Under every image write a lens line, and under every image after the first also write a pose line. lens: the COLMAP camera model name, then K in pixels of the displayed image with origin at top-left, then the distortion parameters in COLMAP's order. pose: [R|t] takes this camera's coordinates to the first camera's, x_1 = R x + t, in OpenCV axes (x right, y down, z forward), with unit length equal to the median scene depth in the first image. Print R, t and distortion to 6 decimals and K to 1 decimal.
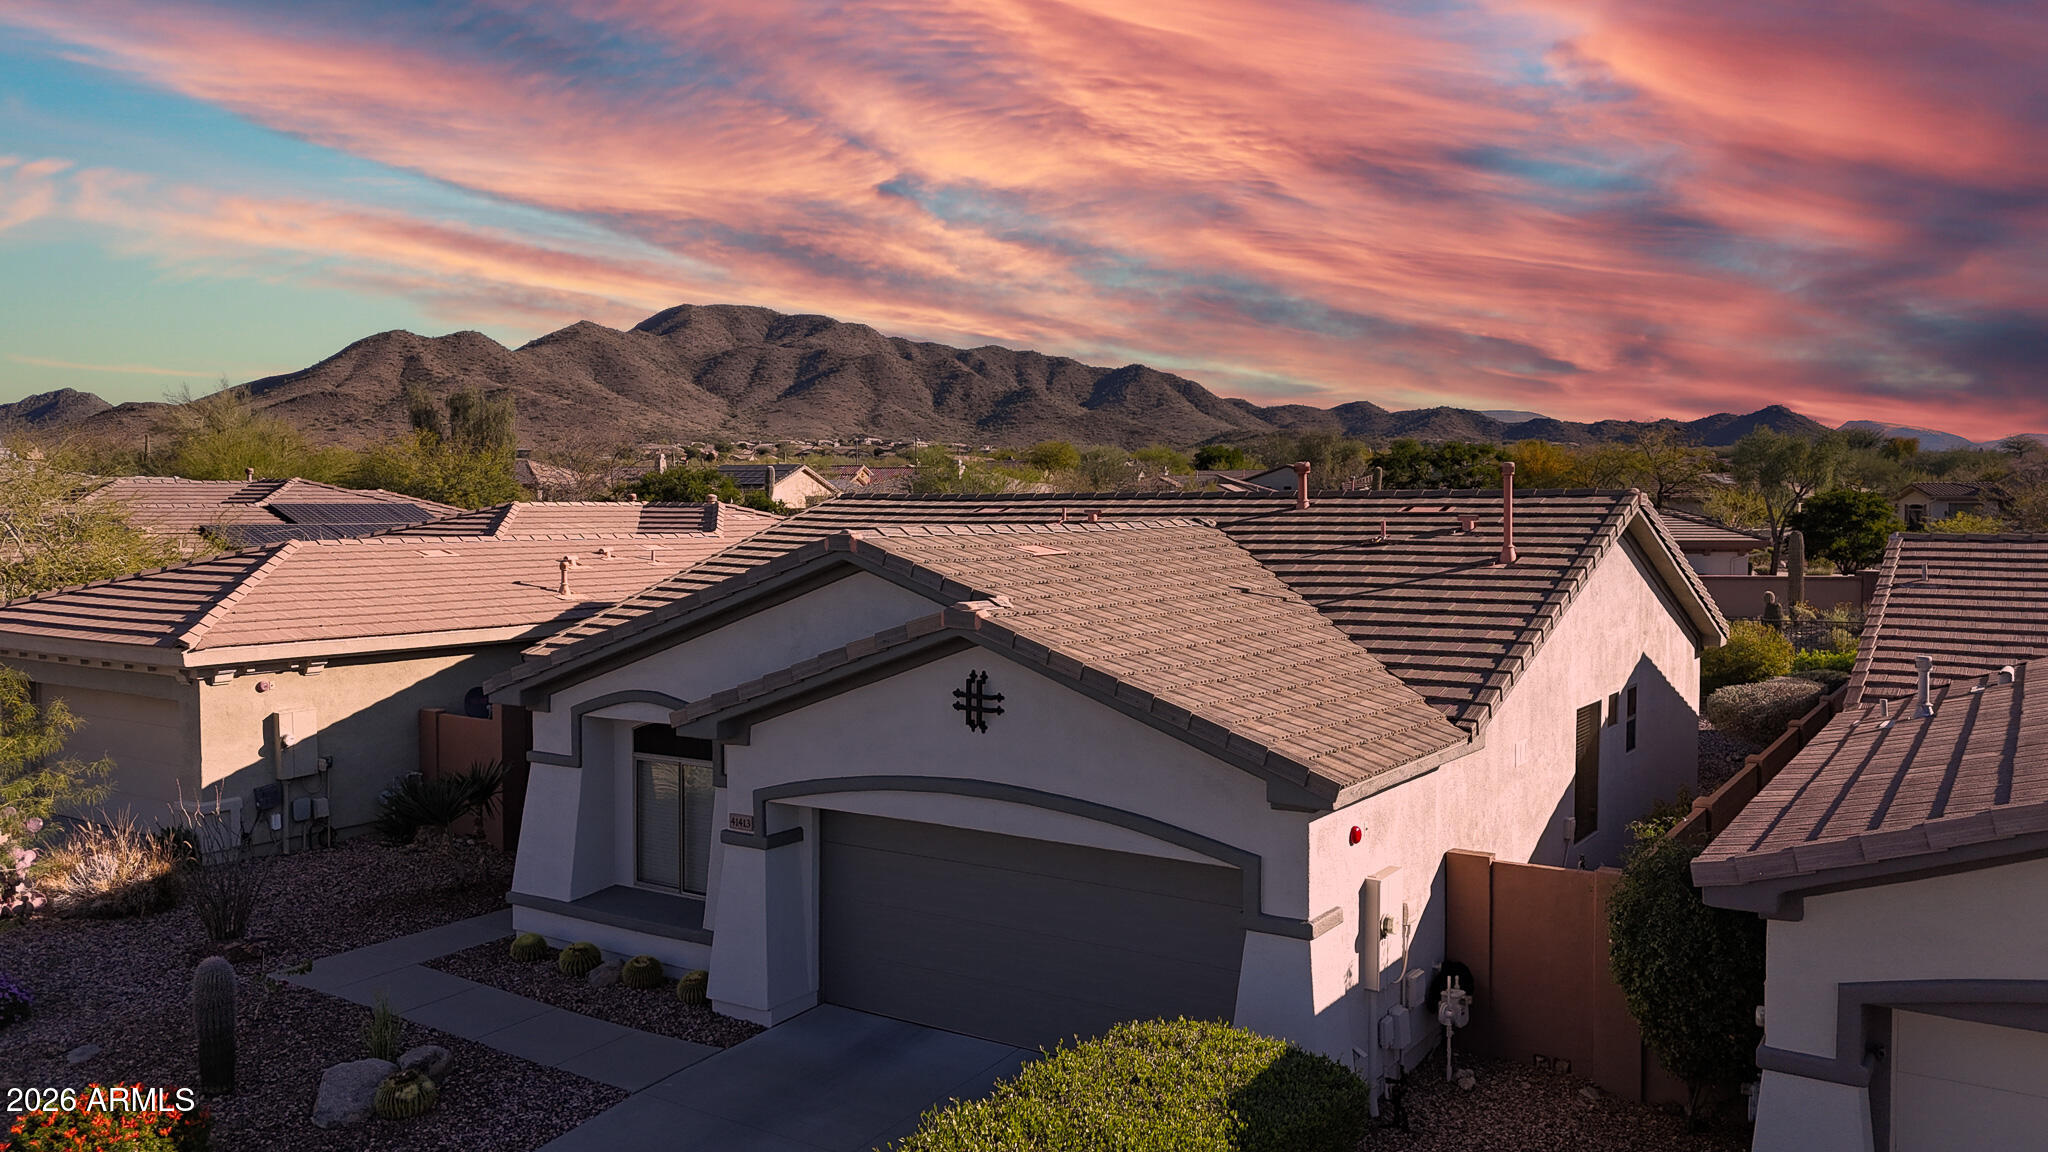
lens RADIAL K [[1517.5, 0, 1024.0], [0, 1517.5, 576.0], [0, 0, 1]] dist [0.092472, -0.105958]
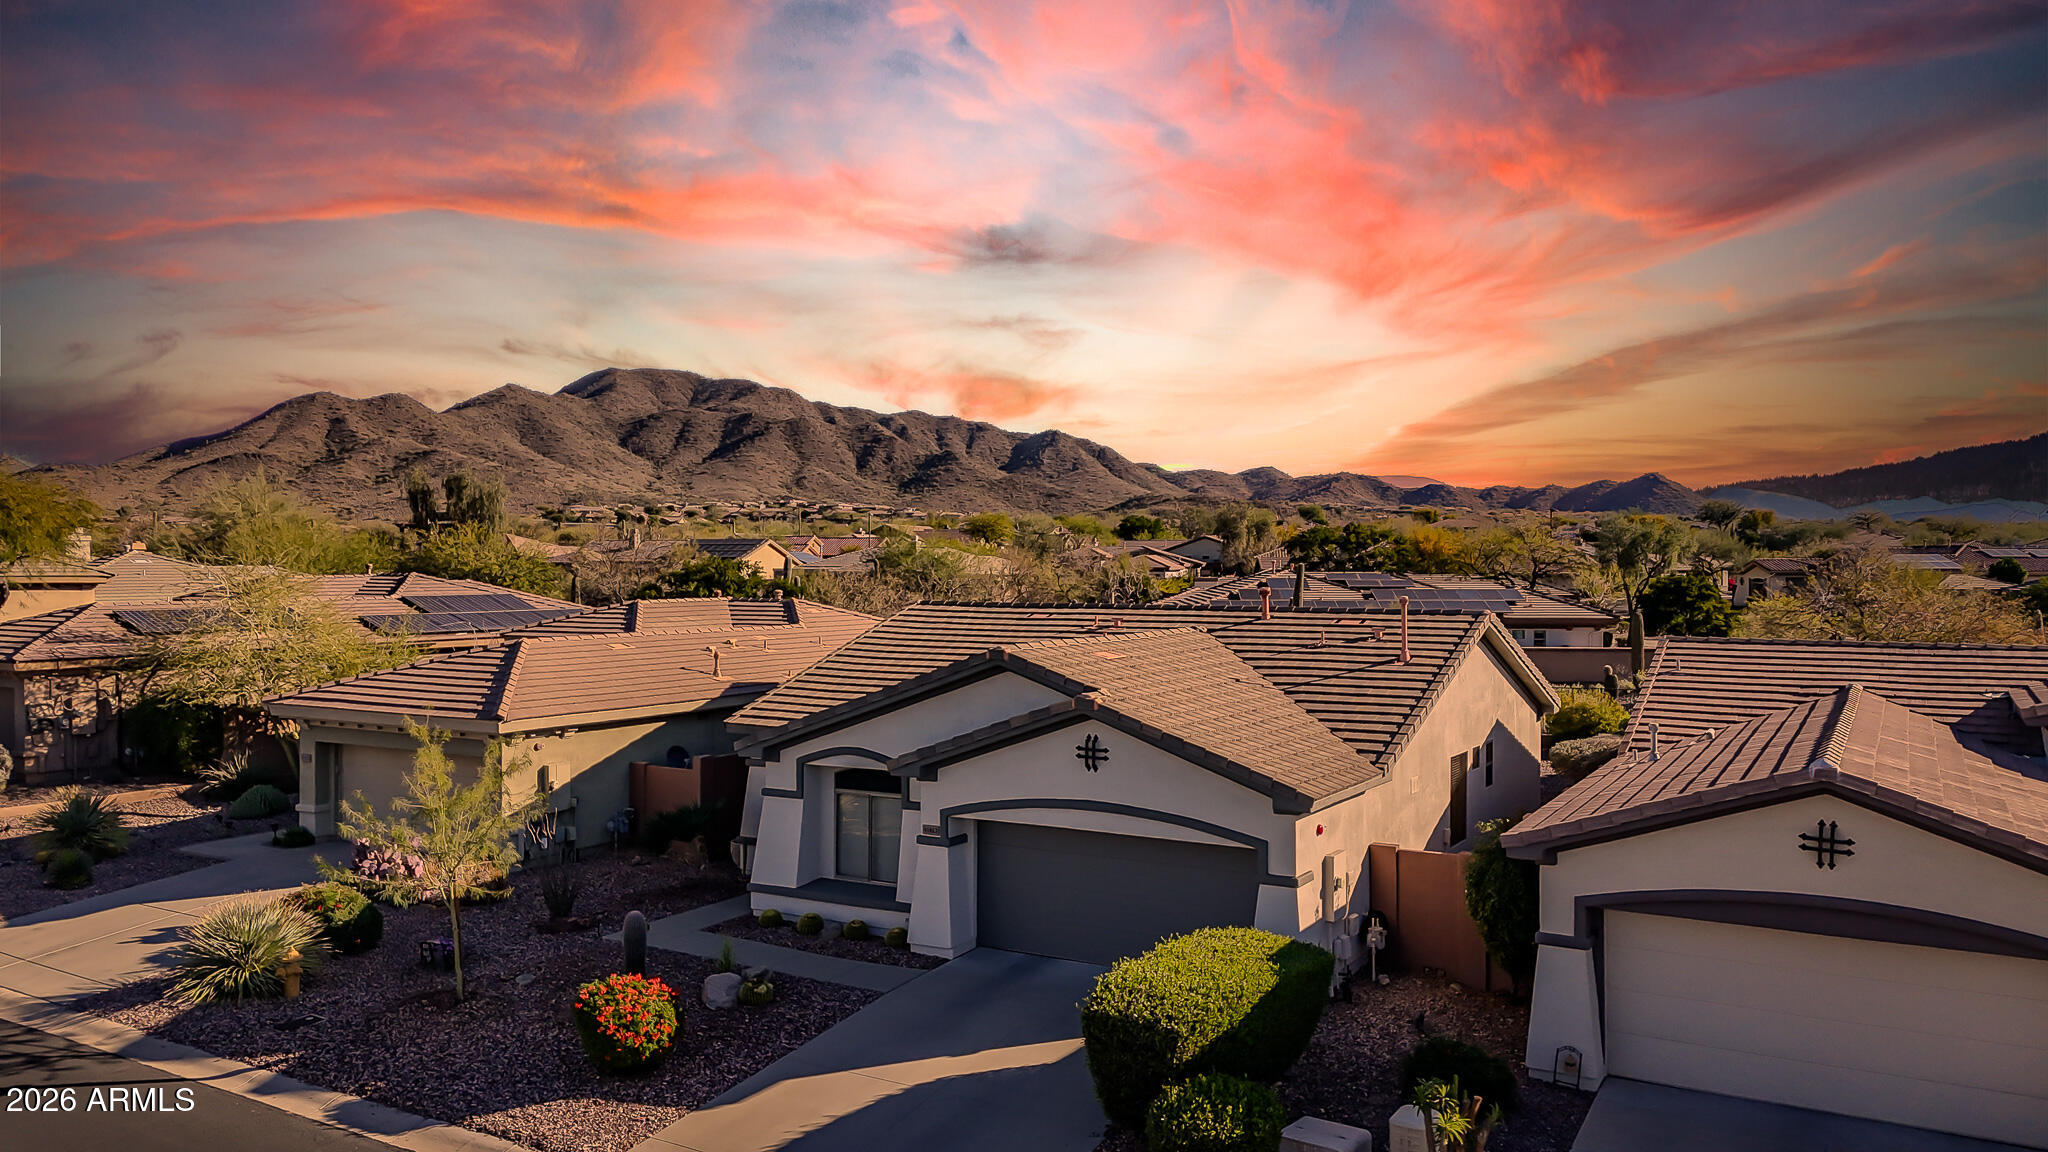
lens RADIAL K [[1478.5, 0, 1027.1], [0, 1478.5, 575.9], [0, 0, 1]] dist [0.103833, -0.104707]
pose [[0.998379, 0.000987, 0.056912, -0.131570], [0.001230, 0.999242, -0.038912, -0.032644], [-0.056908, 0.038919, 0.997621, -0.421362]]
